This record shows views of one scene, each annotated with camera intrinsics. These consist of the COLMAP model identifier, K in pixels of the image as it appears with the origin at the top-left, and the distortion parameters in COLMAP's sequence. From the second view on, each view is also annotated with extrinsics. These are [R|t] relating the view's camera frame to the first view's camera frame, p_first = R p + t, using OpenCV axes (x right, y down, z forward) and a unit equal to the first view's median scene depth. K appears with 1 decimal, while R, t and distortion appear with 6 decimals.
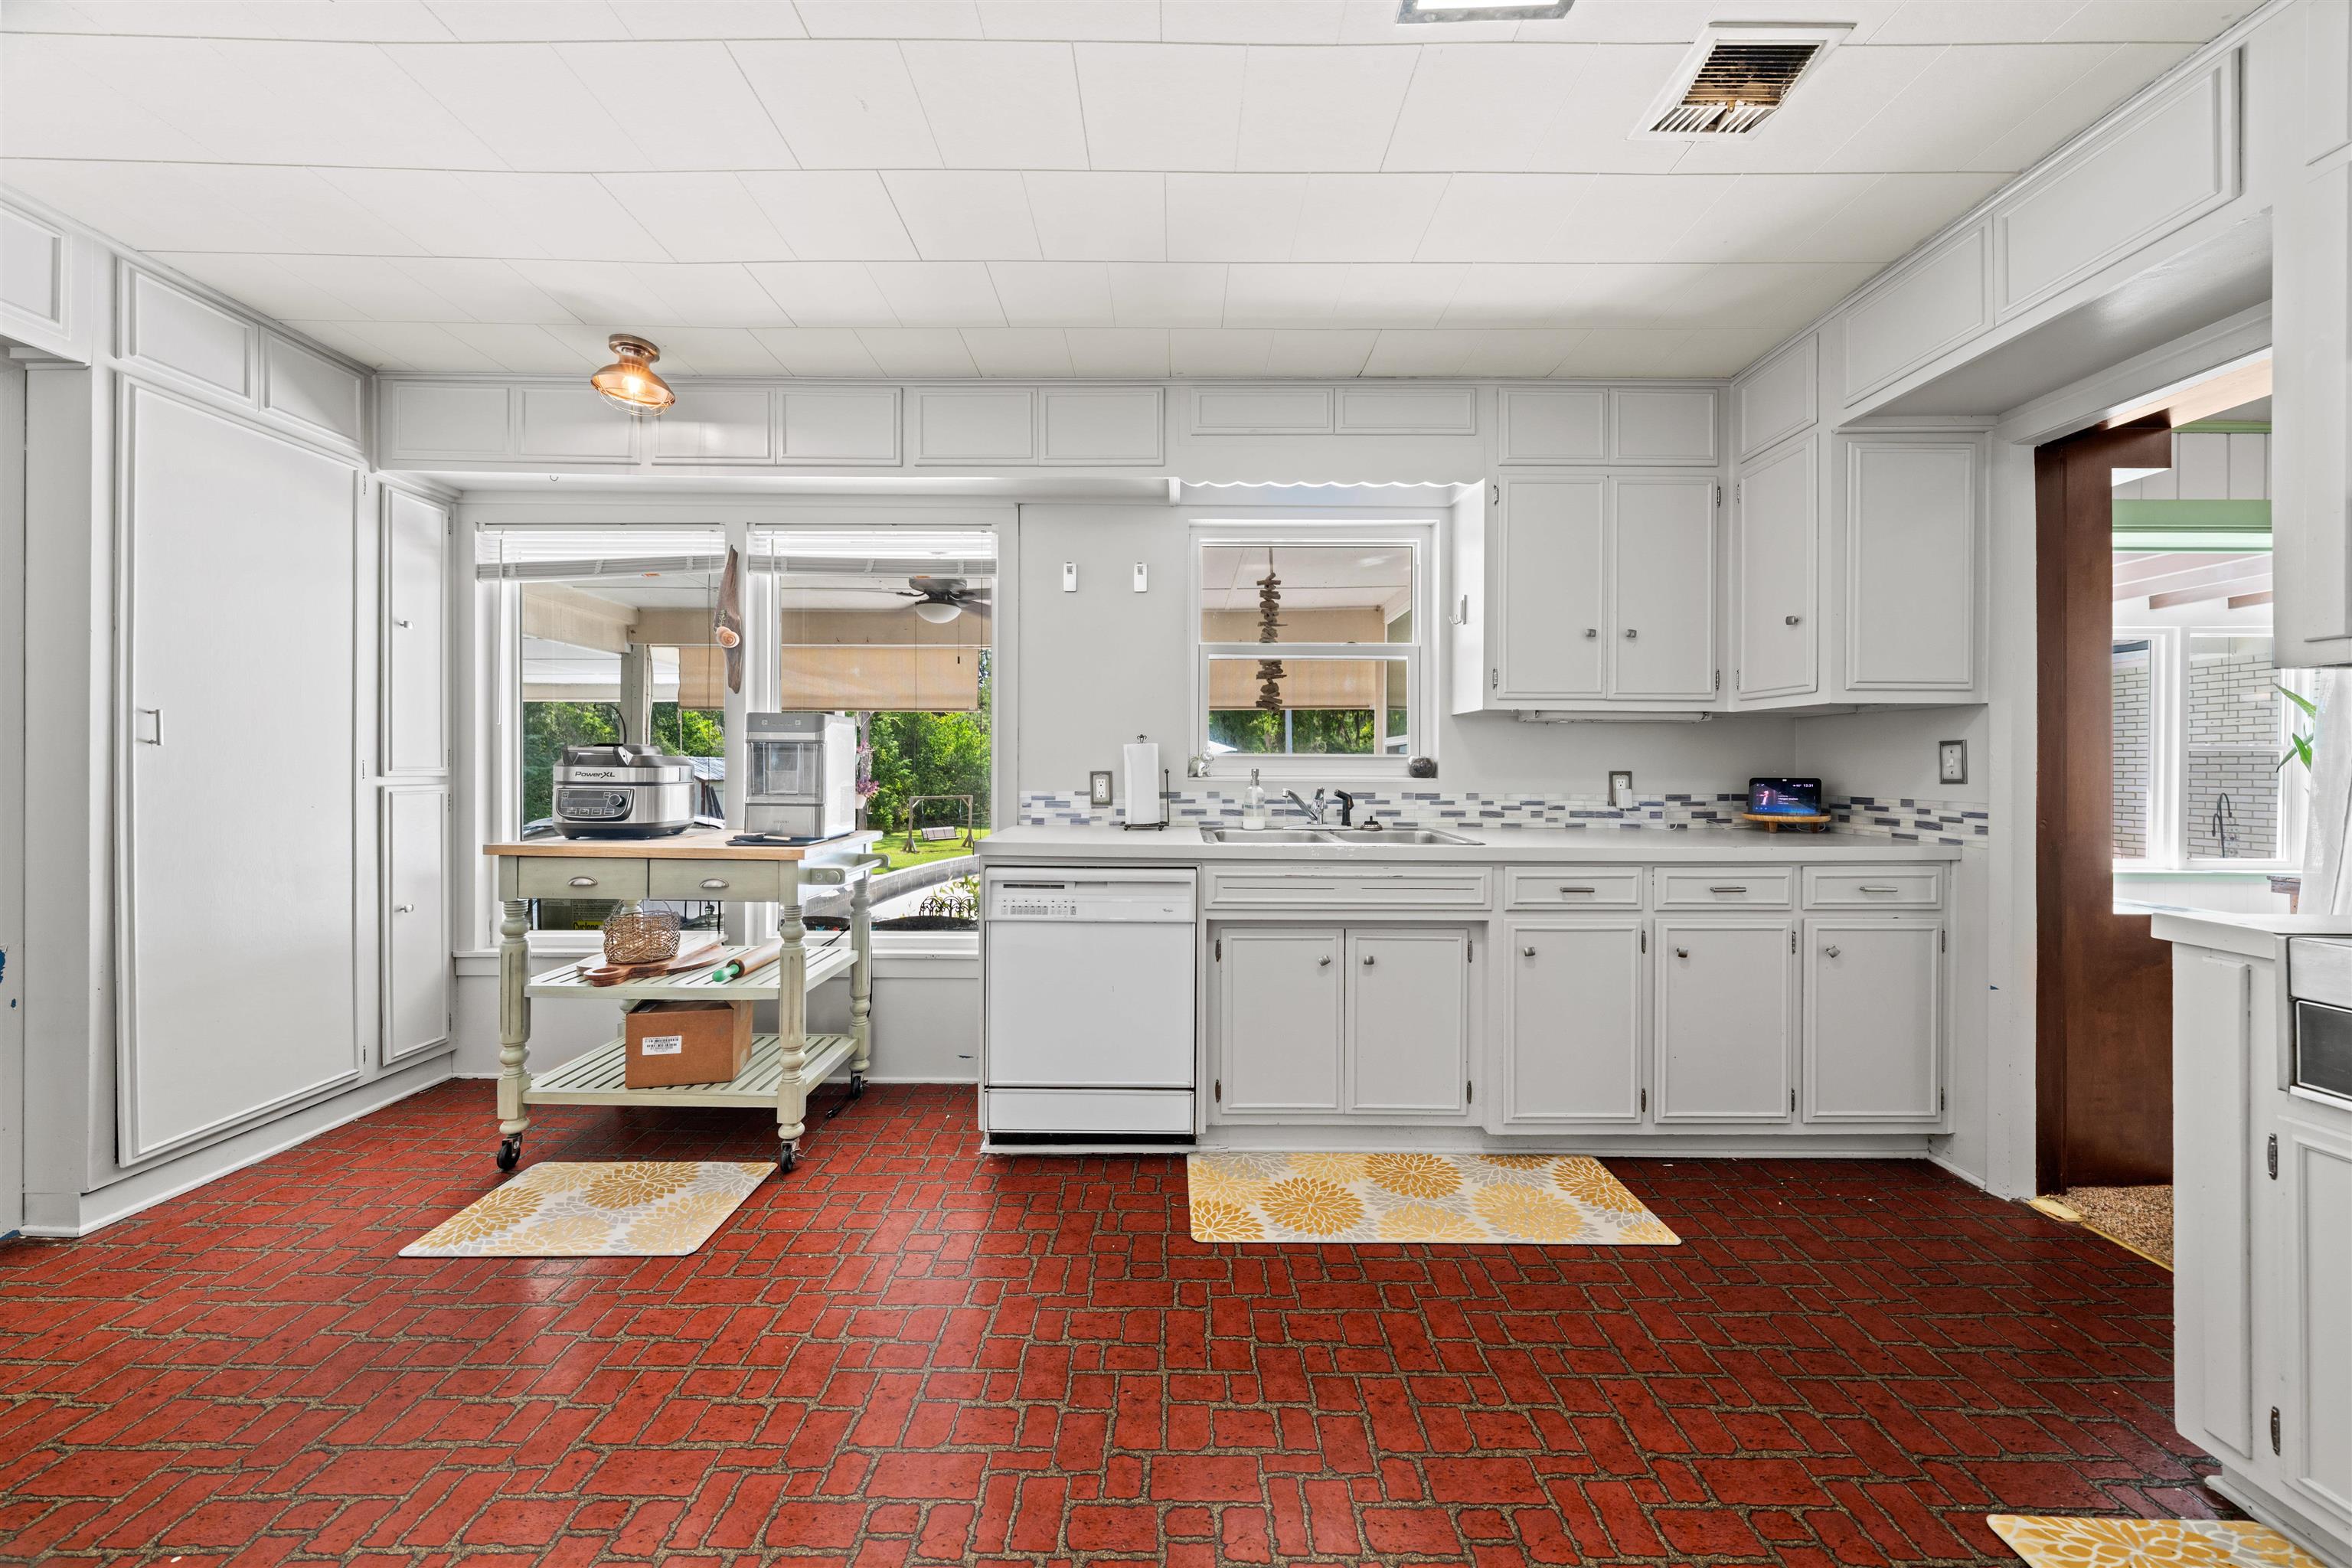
lens RADIAL K [[808.6, 0, 1176.0], [0, 808.6, 770.0], [0, 0, 1]] dist [-0.000122, -0.000086]
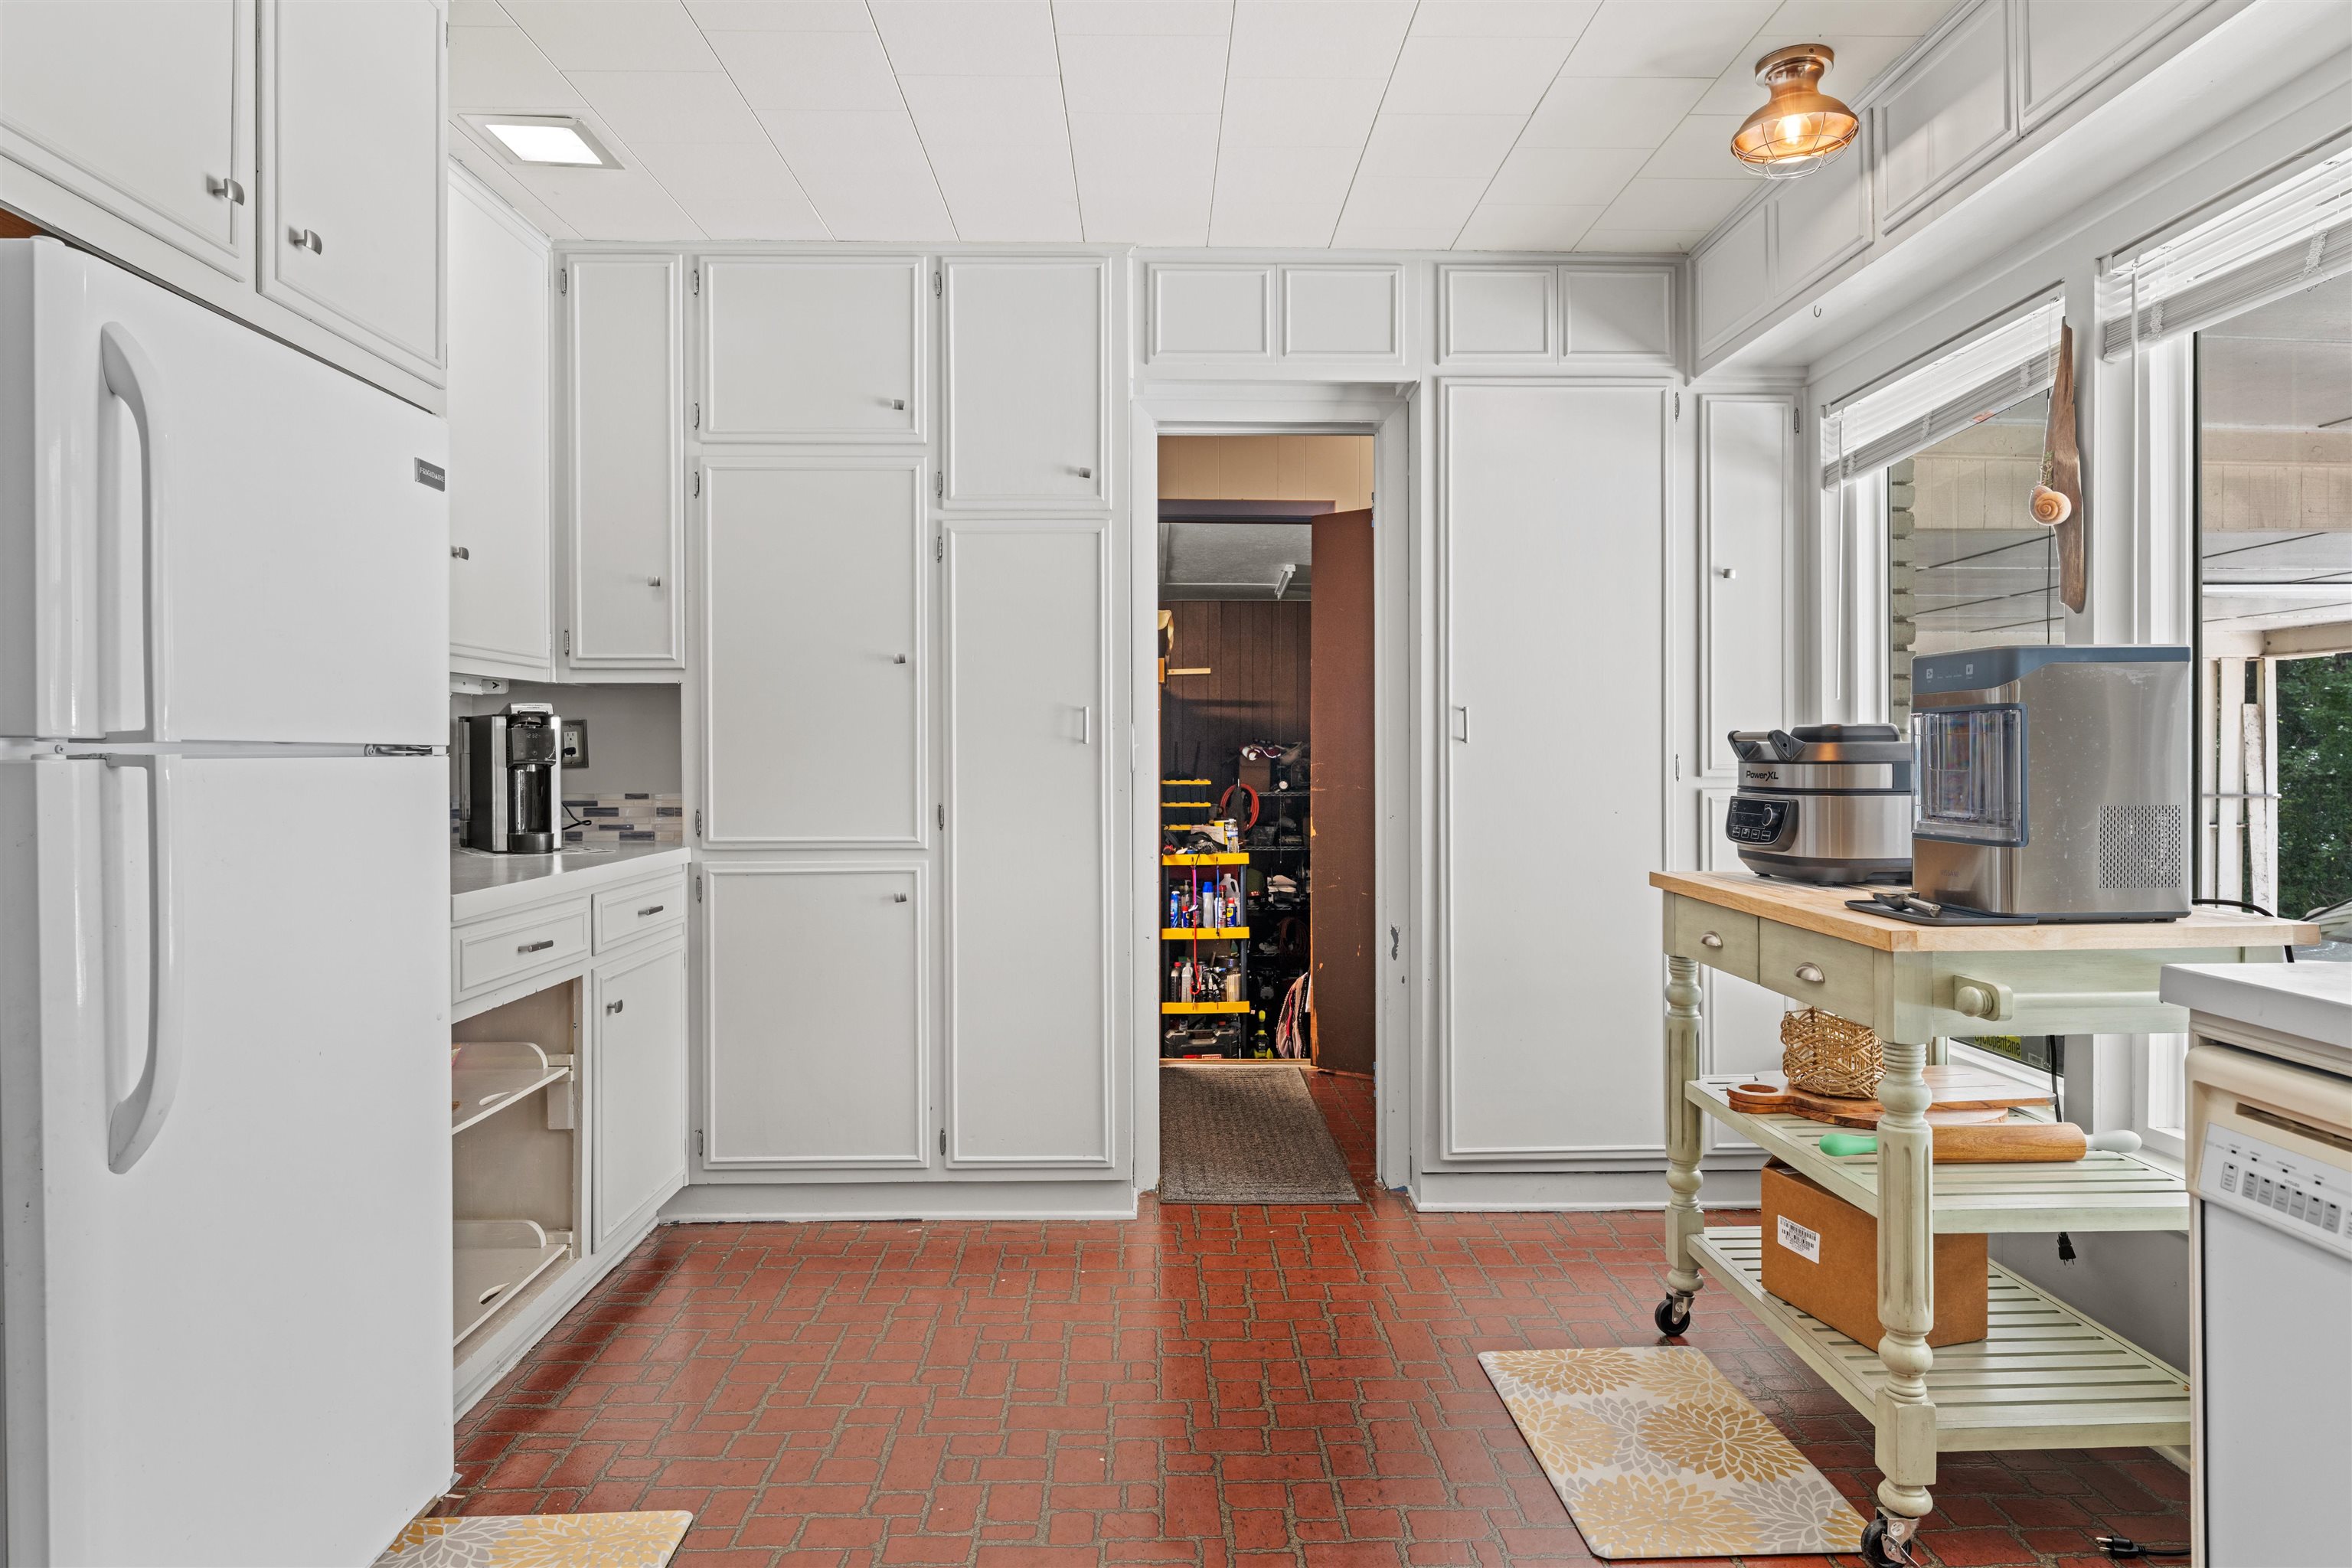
lens RADIAL K [[1379.4, 0, 1180.6], [0, 1379.4, 771.6], [0, 0, 1]] dist [-0.002768, -0.000870]
pose [[0.022782, 0.001803, -0.999739, 0.345000], [-0.003685, 0.999992, 0.001720, 0.002806], [0.999734, 0.003644, 0.022789, 0.522851]]
